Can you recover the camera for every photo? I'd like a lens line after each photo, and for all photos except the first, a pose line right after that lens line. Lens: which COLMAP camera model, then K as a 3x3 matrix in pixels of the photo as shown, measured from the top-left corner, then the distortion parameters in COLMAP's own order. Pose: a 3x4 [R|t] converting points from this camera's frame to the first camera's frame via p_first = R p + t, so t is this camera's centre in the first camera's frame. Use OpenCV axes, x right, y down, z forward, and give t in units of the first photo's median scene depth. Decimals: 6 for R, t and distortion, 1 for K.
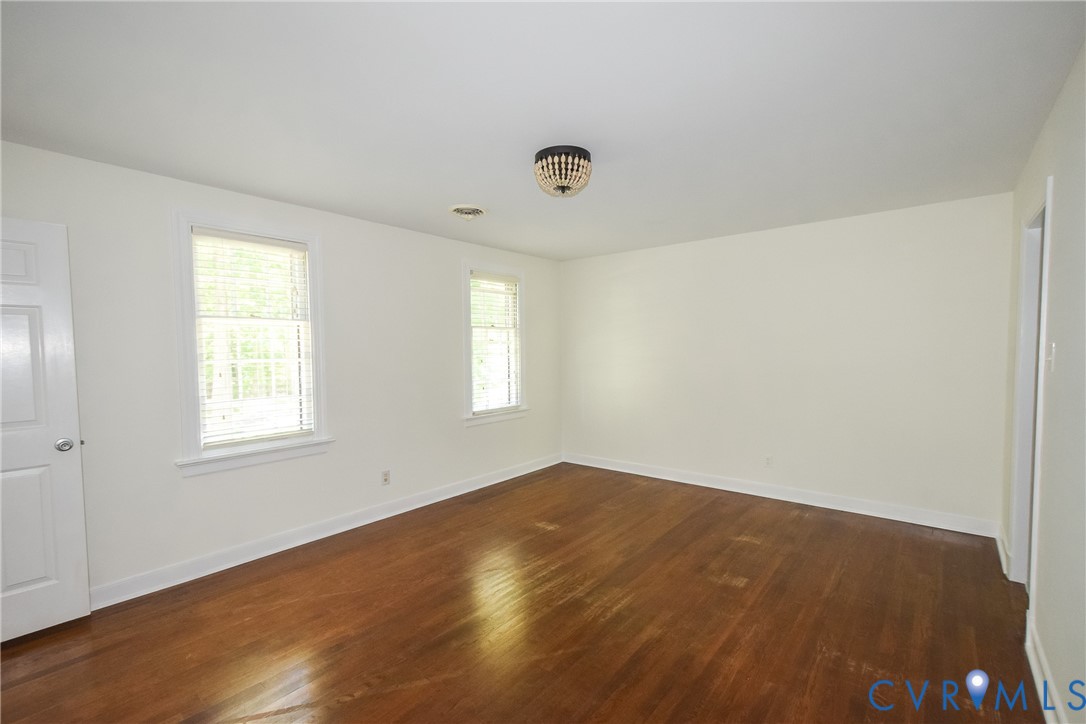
lens RADIAL K [[482.7, 0, 546.5], [0, 482.7, 372.3], [0, 0, 1]] dist [0.019344, -0.008321]
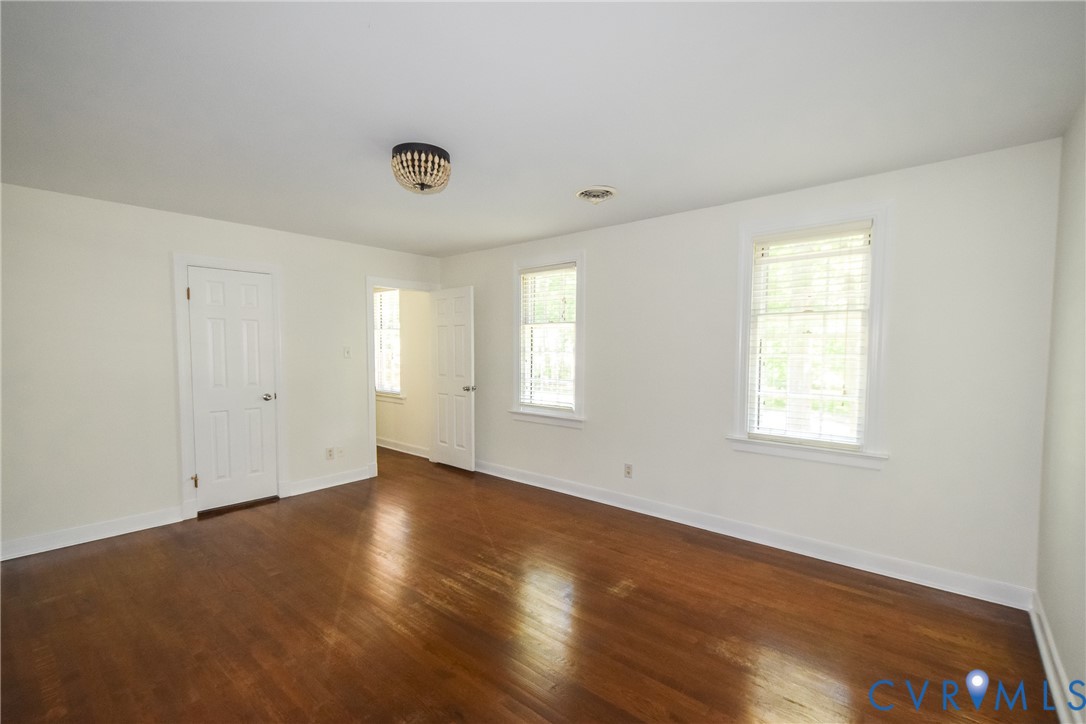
lens RADIAL K [[482.7, 0, 546.5], [0, 482.7, 372.3], [0, 0, 1]] dist [0.019344, -0.008321]
pose [[-0.016382, 0.065116, -0.997743, 0.769033], [-0.051825, 0.996481, 0.065884, -0.054362], [0.998522, 0.052787, -0.012950, 0.943447]]
